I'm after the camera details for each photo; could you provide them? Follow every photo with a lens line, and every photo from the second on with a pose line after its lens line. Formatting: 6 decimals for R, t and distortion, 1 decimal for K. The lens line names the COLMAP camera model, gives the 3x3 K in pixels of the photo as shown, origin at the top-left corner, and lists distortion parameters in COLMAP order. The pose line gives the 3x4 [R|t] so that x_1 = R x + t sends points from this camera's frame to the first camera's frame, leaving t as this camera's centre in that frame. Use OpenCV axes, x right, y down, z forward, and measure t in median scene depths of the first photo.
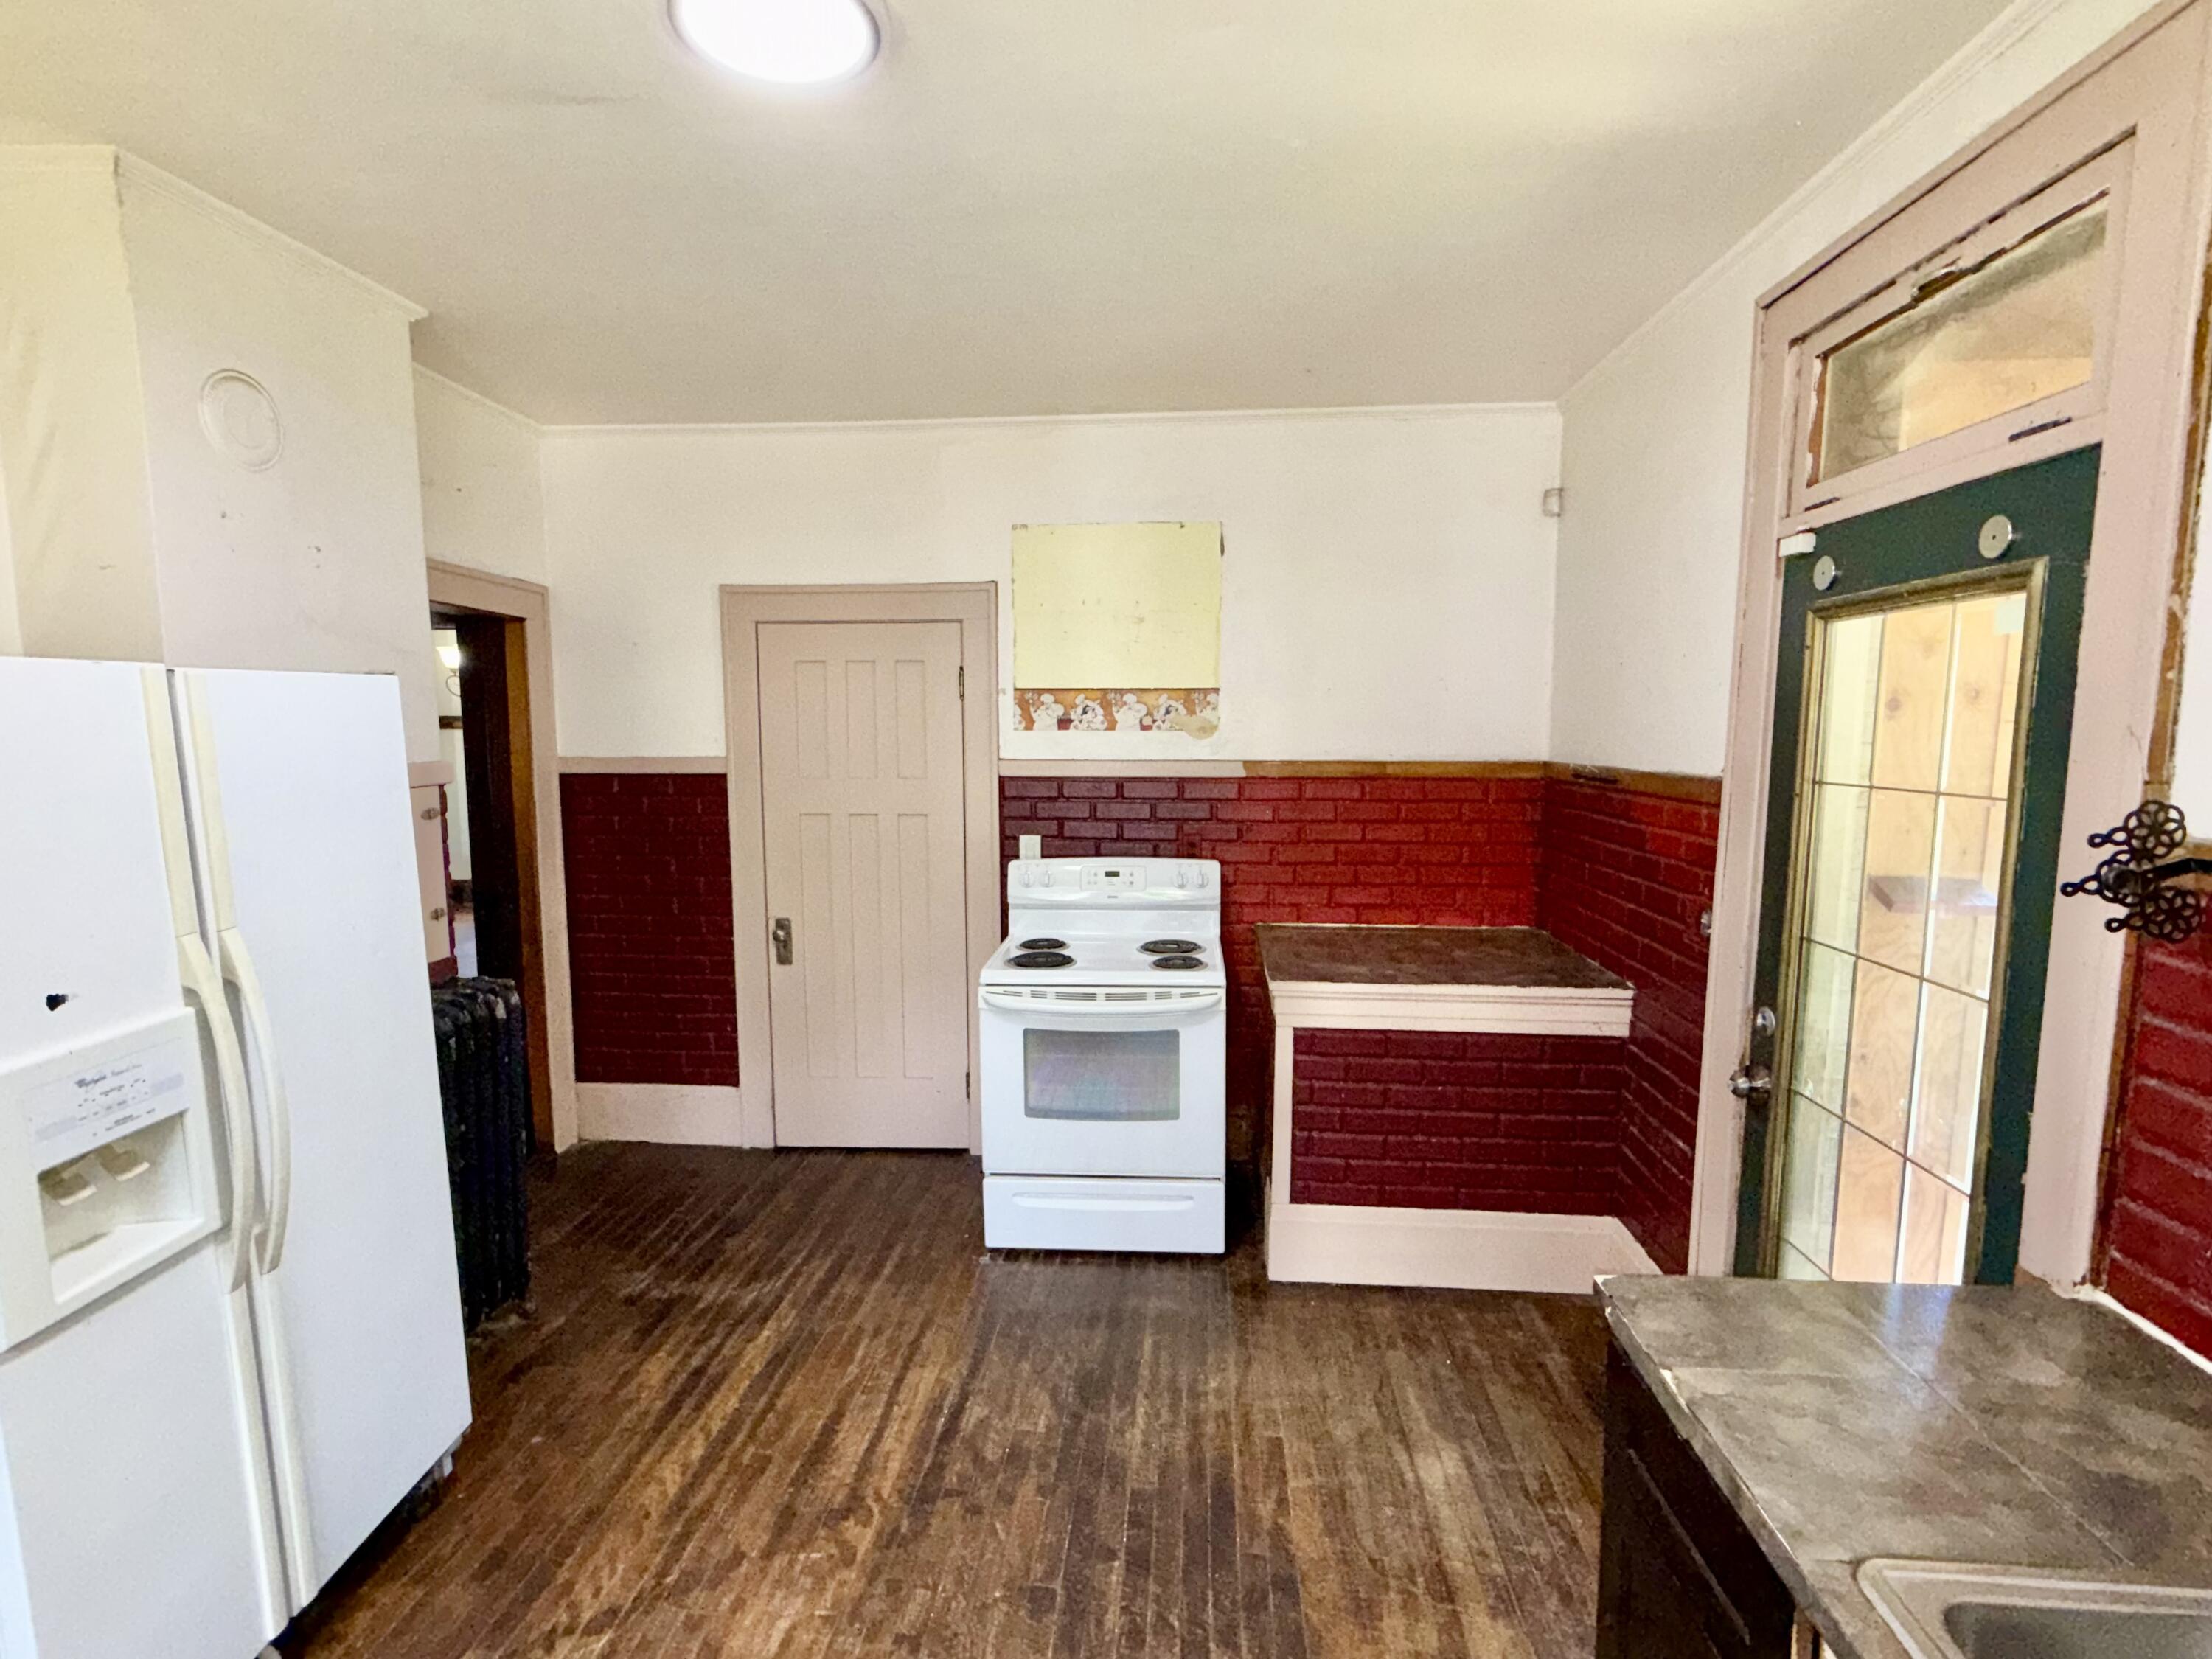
lens RADIAL K [[1071.9, 0, 1106.0], [0, 1071.9, 829.5], [0, 0, 1]] dist [-0.001175, 0.000123]
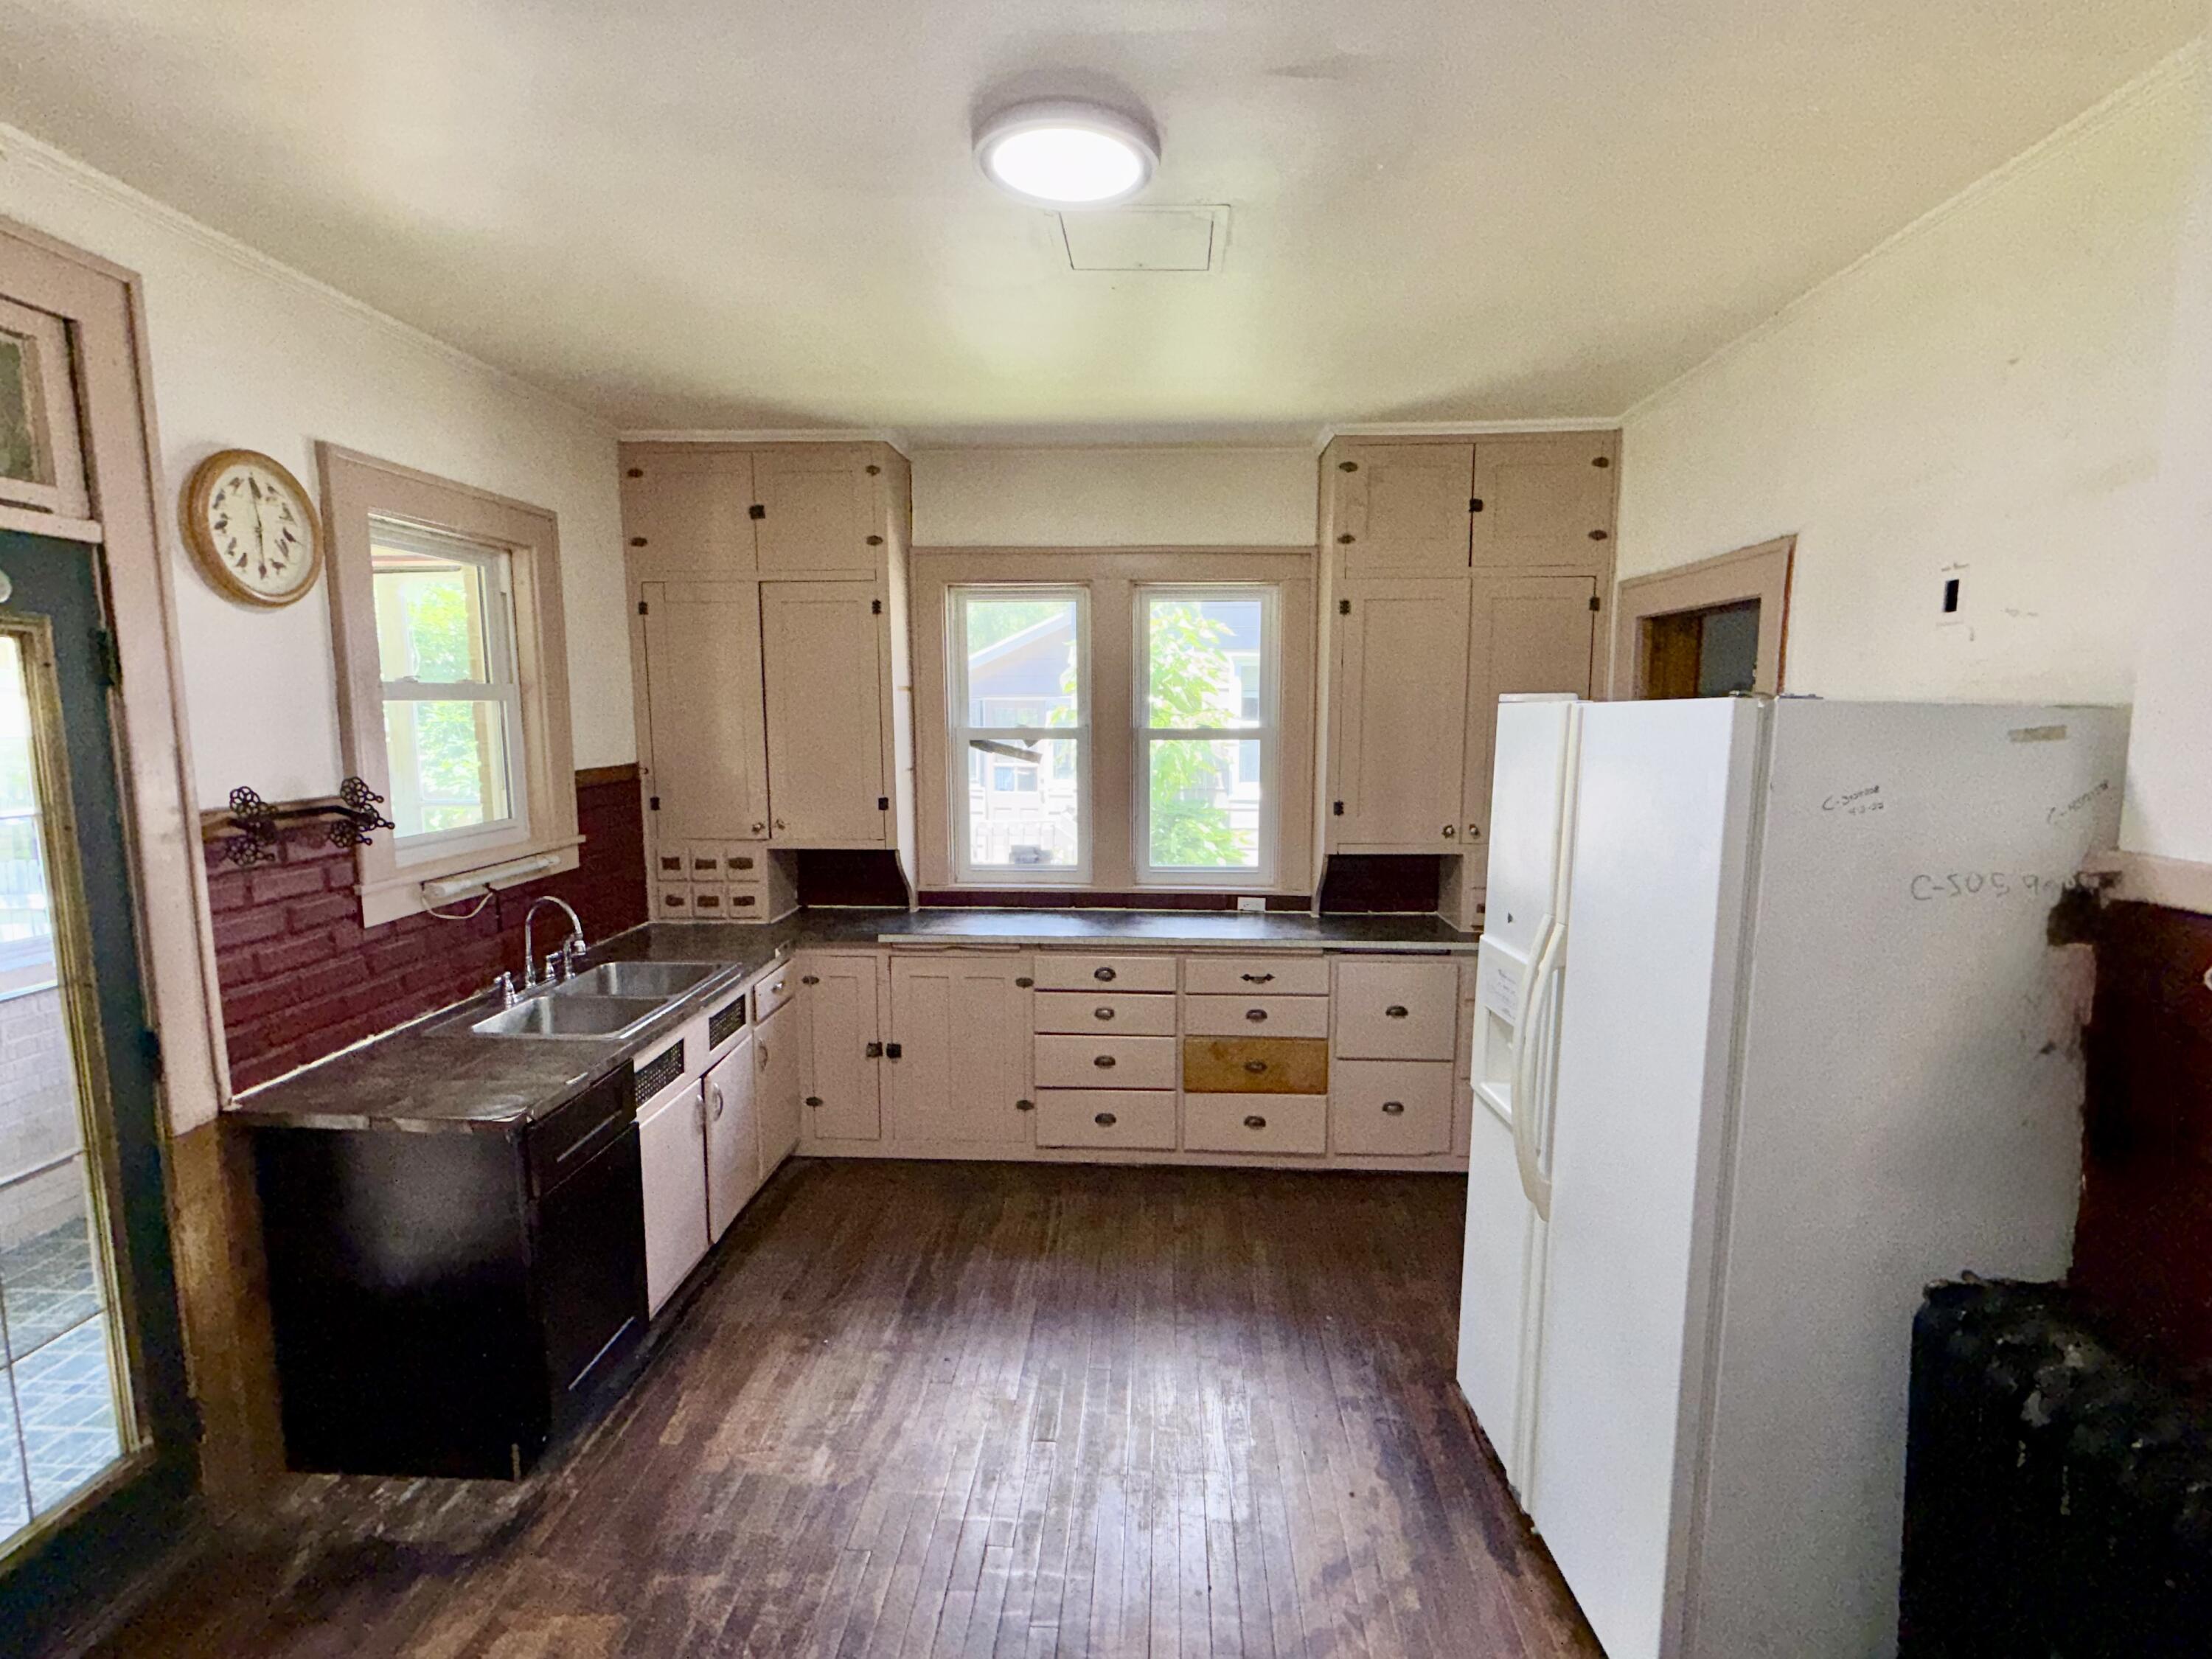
lens RADIAL K [[1071.9, 0, 1106.0], [0, 1071.9, 829.5], [0, 0, 1]] dist [-0.001175, 0.000123]
pose [[-0.999659, 0.002425, -0.025992, -0.245329], [-0.003412, 0.974992, 0.222214, -0.229413], [0.025881, 0.222227, -0.974652, 1.799342]]
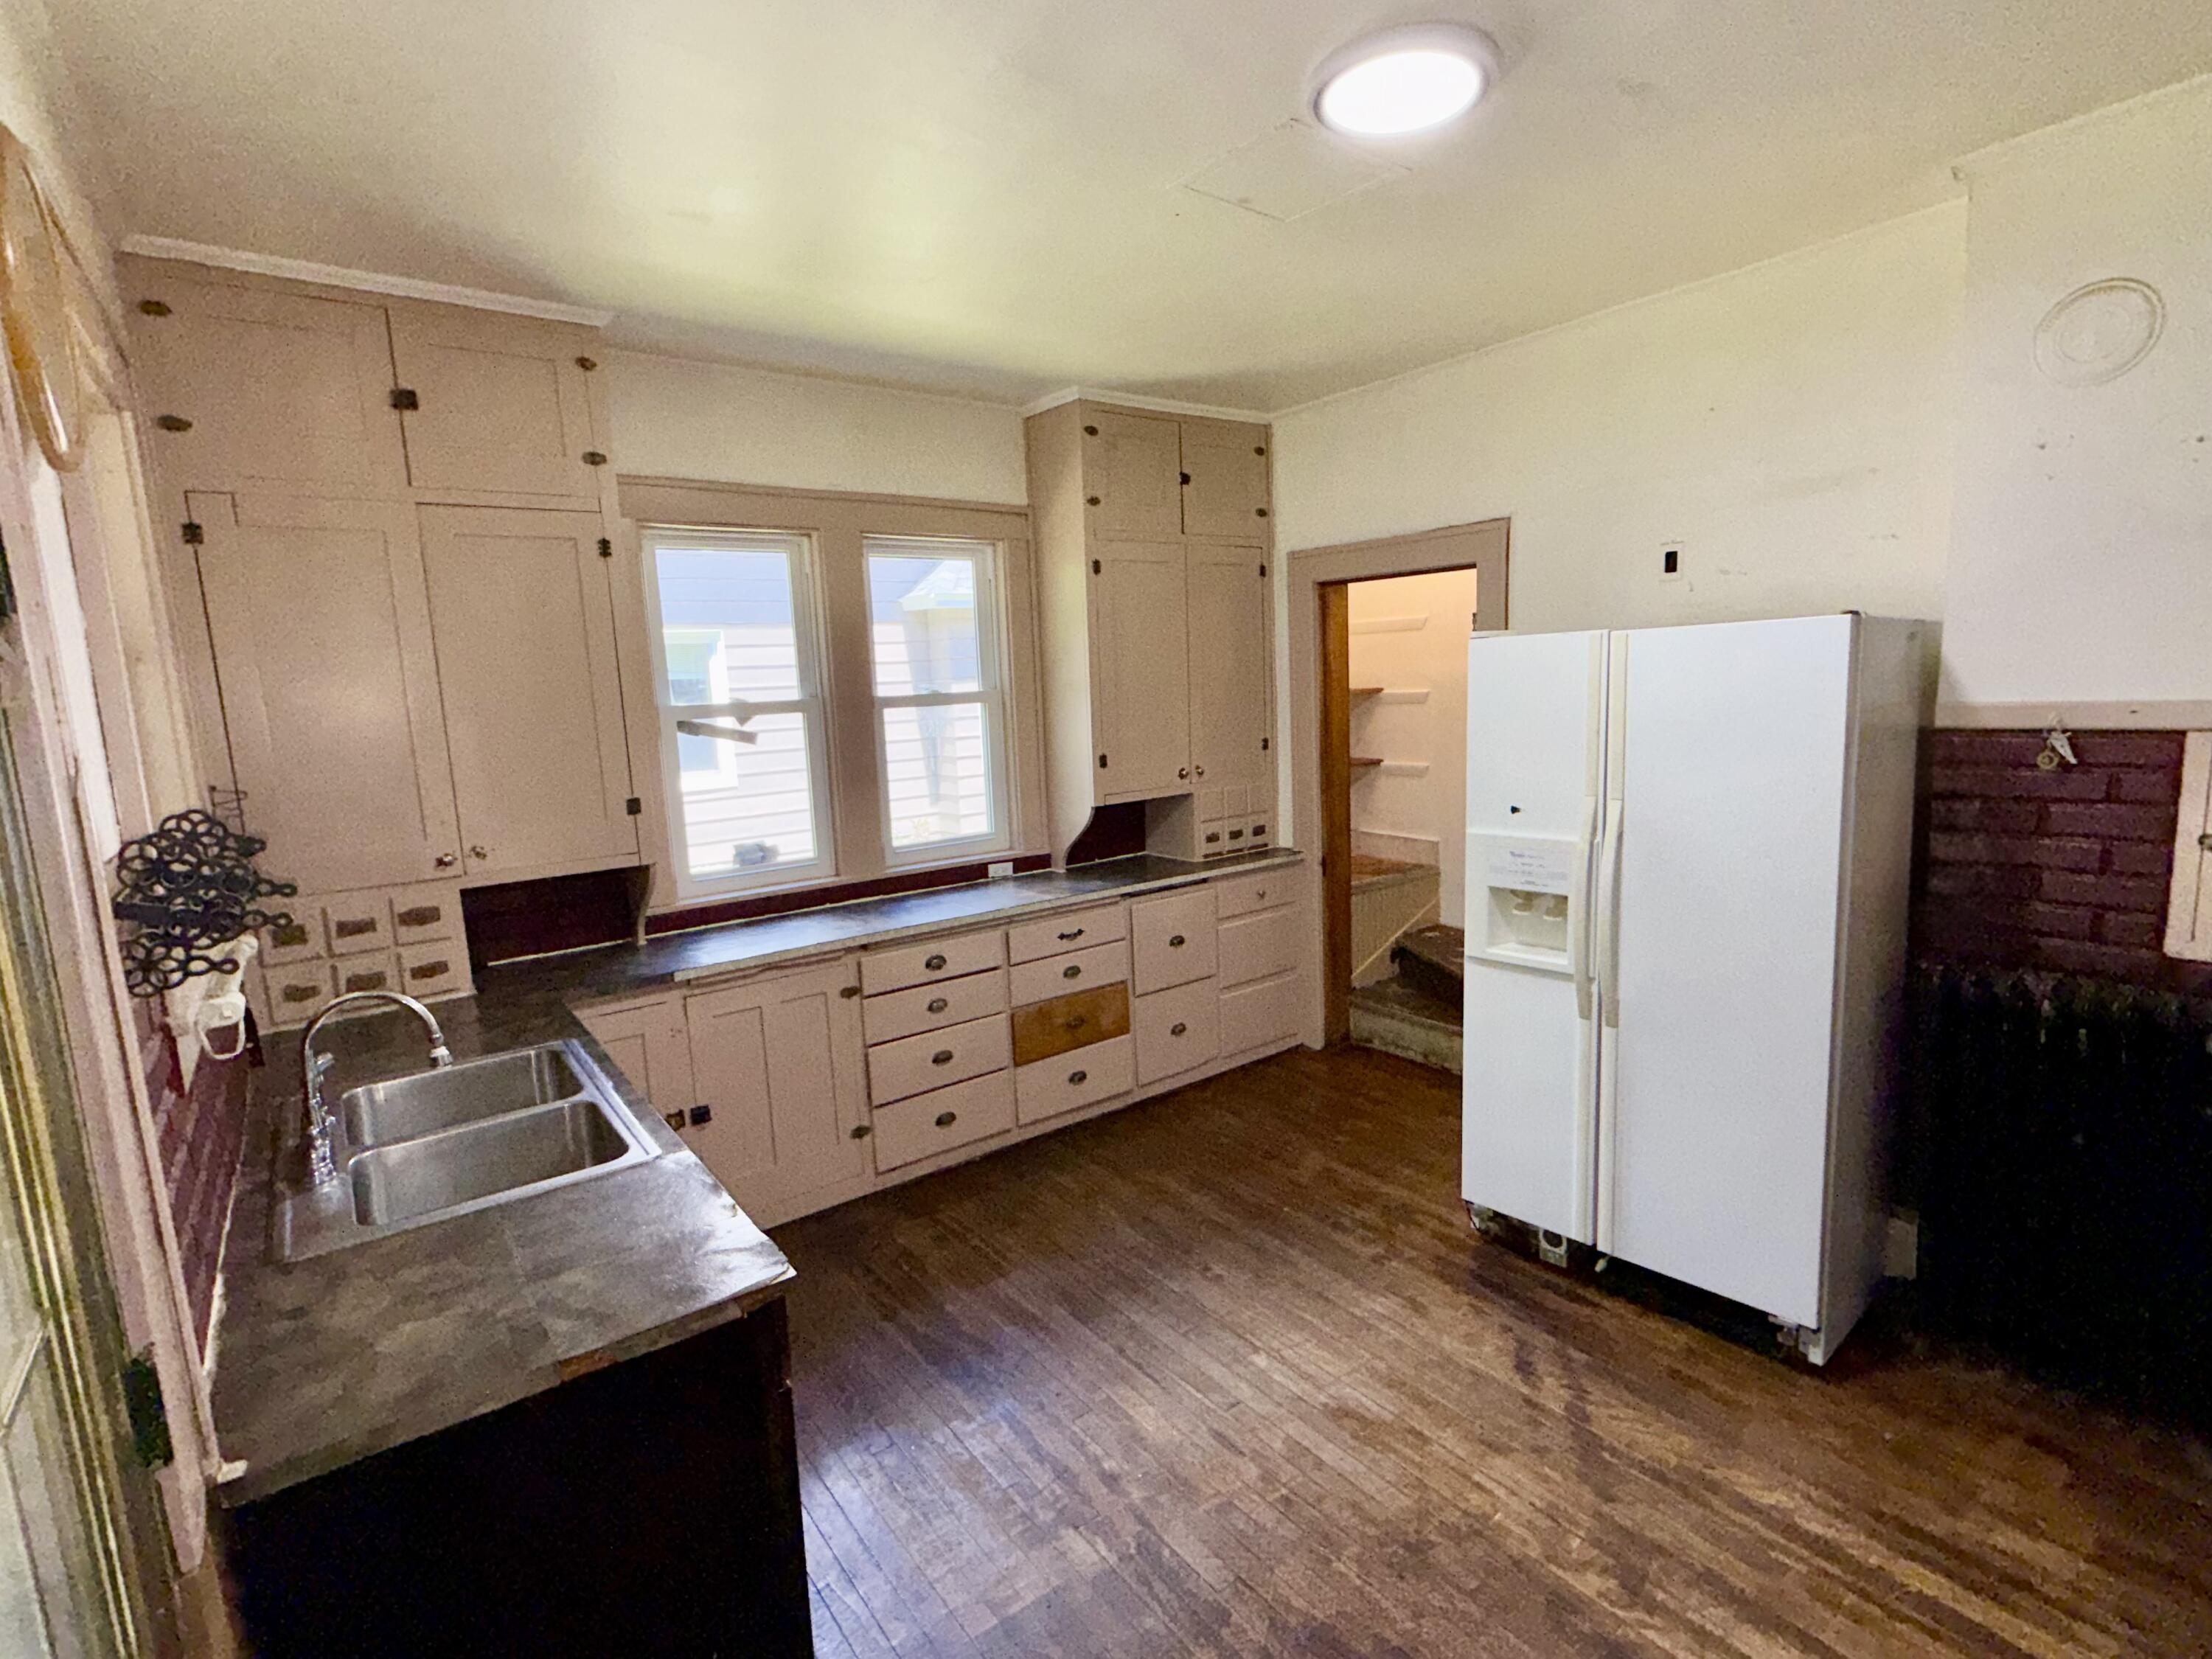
lens RADIAL K [[1071.9, 0, 1106.0], [0, 1071.9, 829.5], [0, 0, 1]] dist [-0.001175, 0.000123]
pose [[-0.742677, 0.125239, -0.657834, 0.642122], [-0.031667, 0.974688, 0.221314, -0.158039], [0.668901, 0.185196, -0.719913, 1.386944]]
